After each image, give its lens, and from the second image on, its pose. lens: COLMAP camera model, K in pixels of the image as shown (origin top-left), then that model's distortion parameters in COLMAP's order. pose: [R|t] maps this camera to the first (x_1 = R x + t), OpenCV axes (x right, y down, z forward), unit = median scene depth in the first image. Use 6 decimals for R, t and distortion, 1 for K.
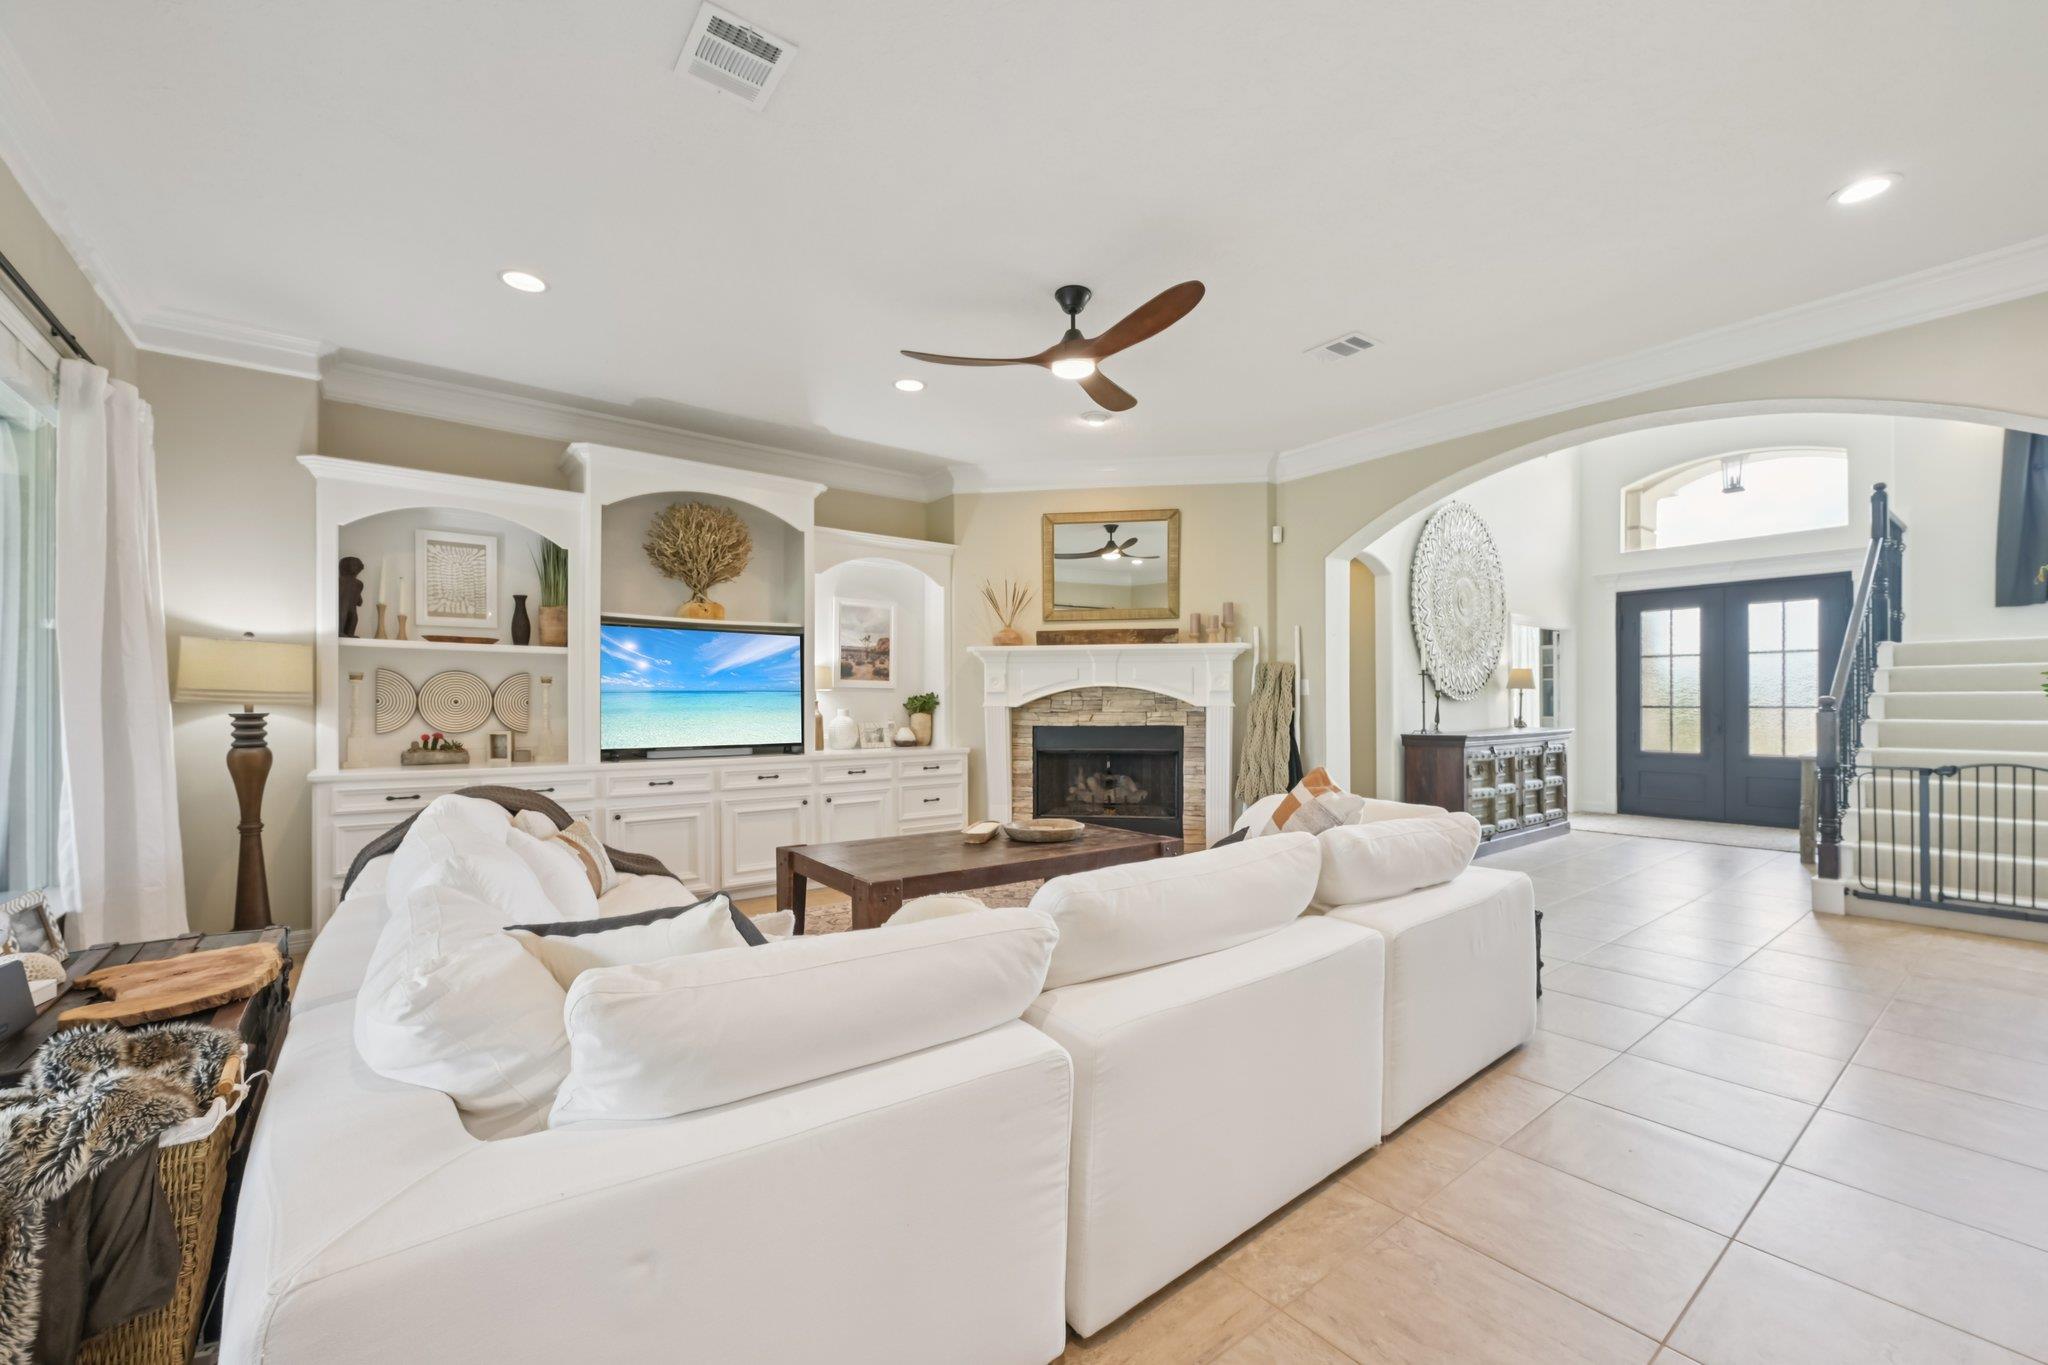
lens RADIAL K [[824.7, 0, 1026.8], [0, 824.7, 704.8], [0, 0, 1]] dist [0.001857, -0.000262]
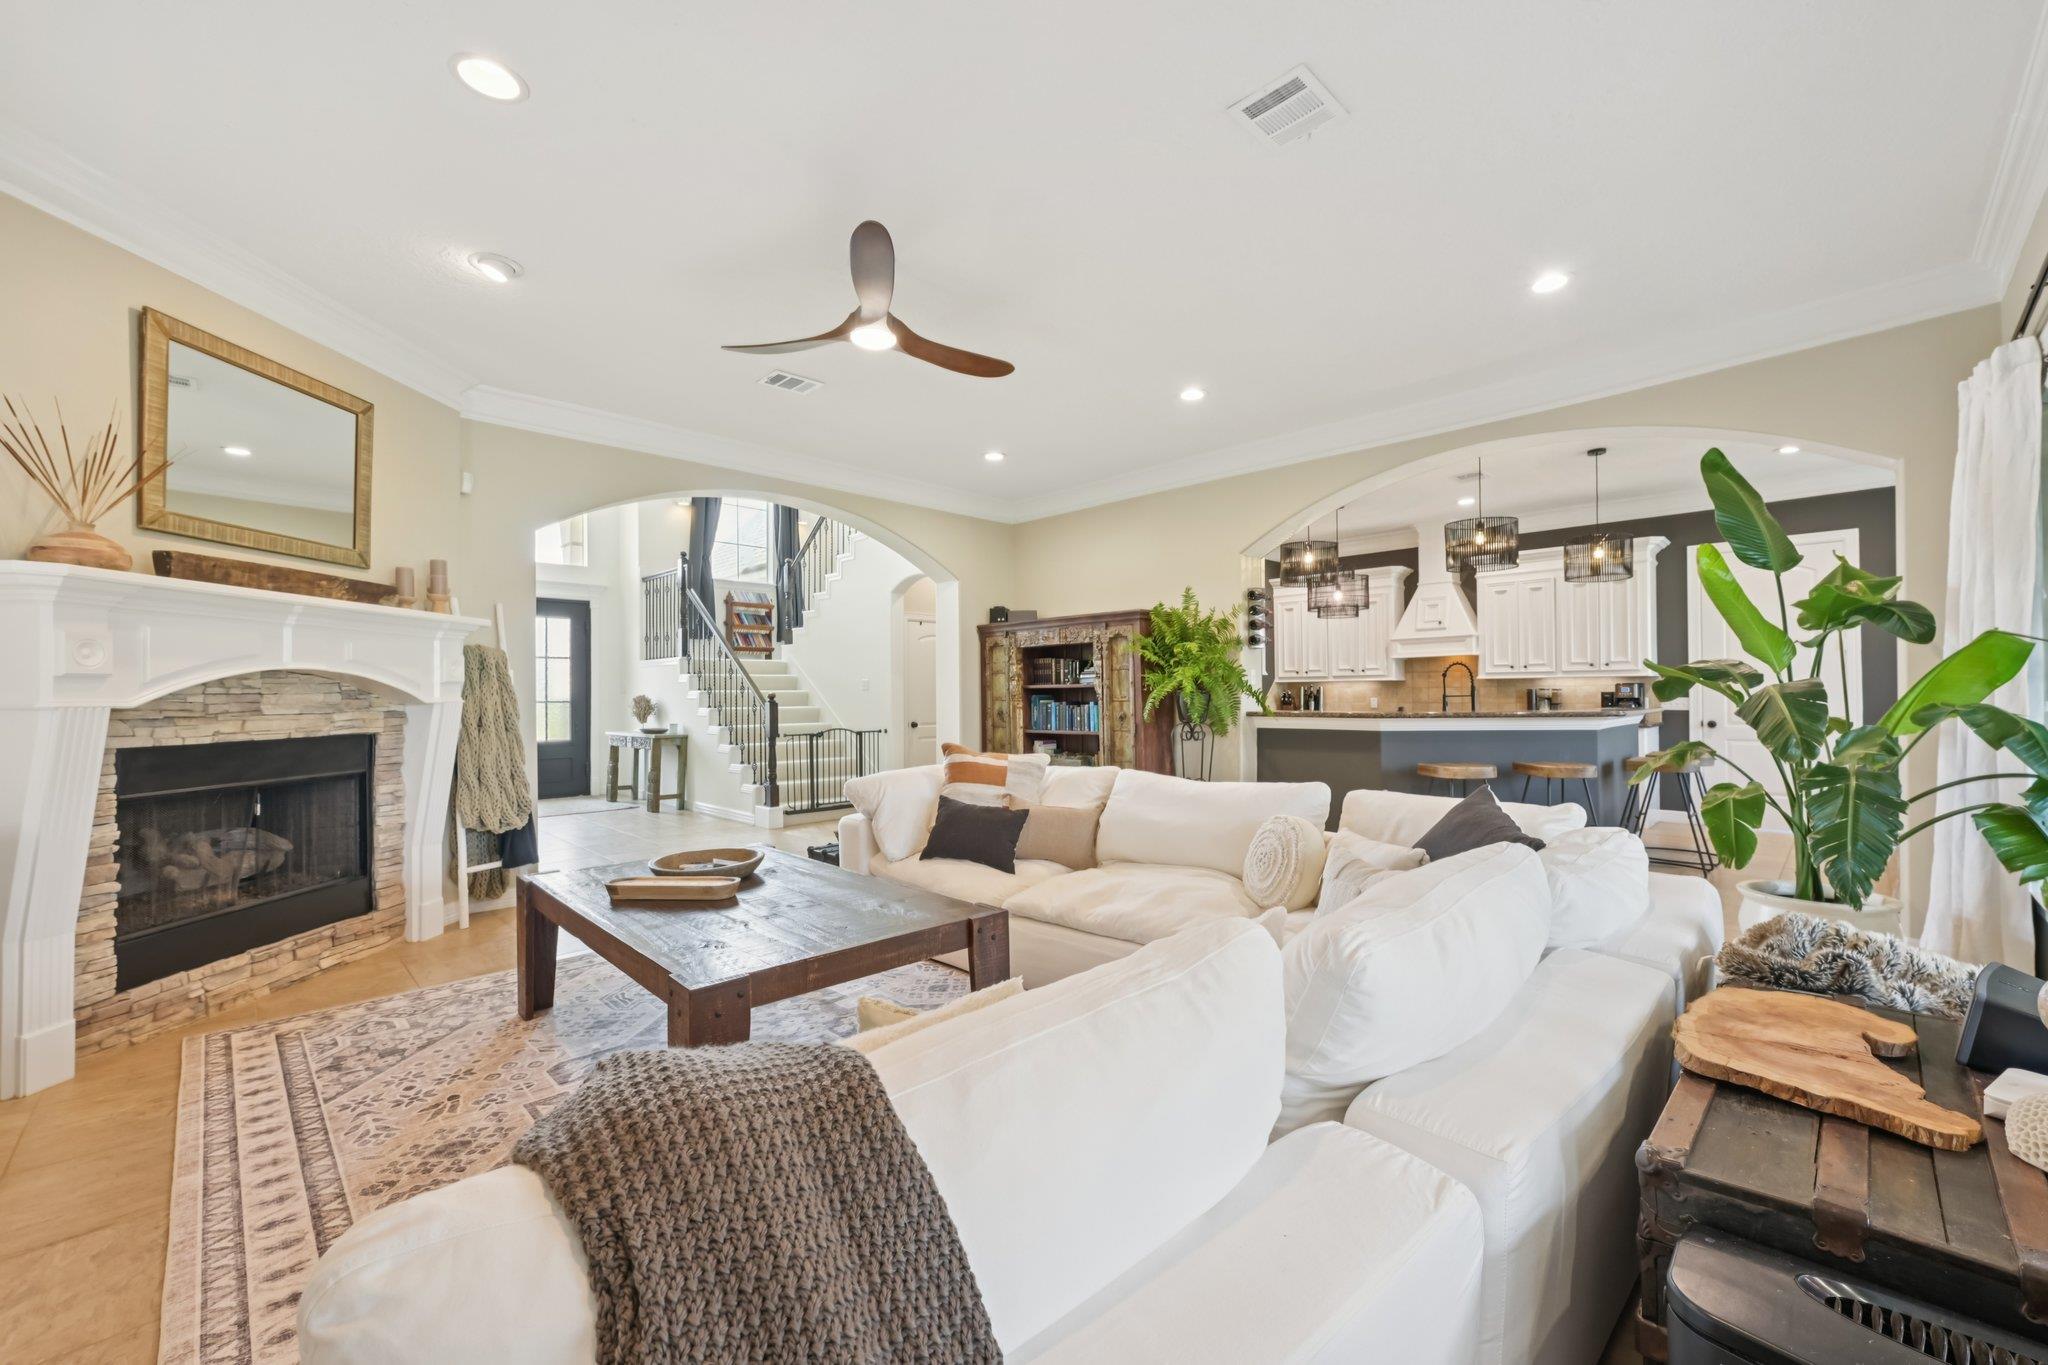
lens RADIAL K [[814.2, 0, 1025.0], [0, 814.2, 688.3], [0, 0, 1]] dist [0.011799, 0.000540]
pose [[-0.116344, 0.011165, 0.993146, -0.521736], [0.007696, 0.999917, -0.010339, 0.000638], [-0.993179, 0.006441, -0.116420, 0.557662]]
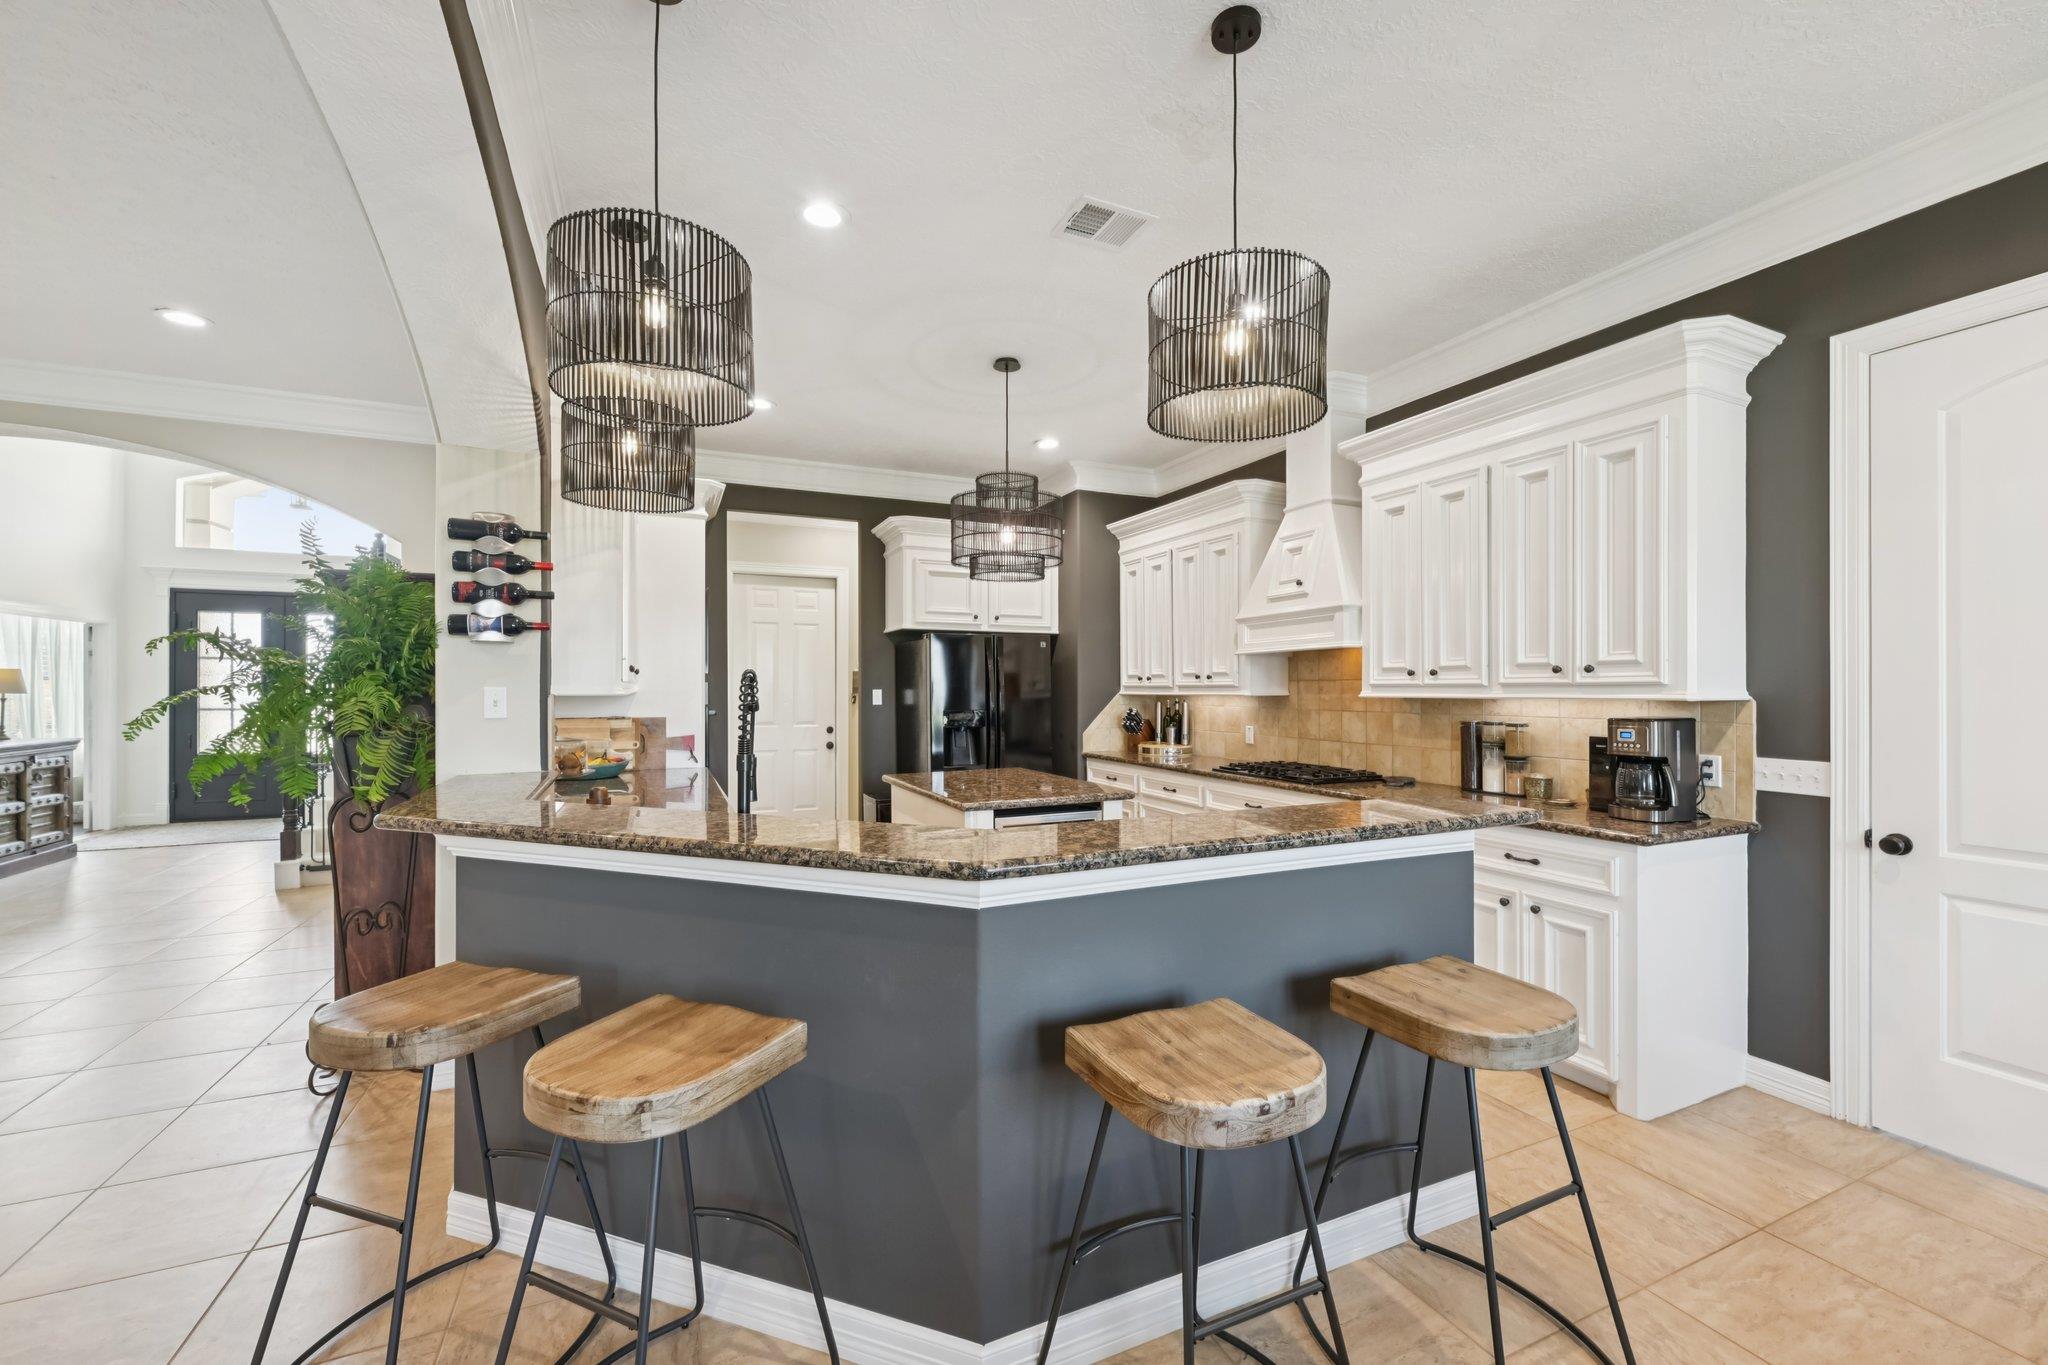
lens RADIAL K [[822.8, 0, 1026.8], [0, 822.8, 691.2], [0, 0, 1]] dist [0.002404, 0.000133]
pose [[0.237774, 0.000332, 0.971320, 0.049596], [-0.000406, 1.000000, -0.000242, -0.027779], [-0.971320, -0.000337, 0.237774, -0.258068]]
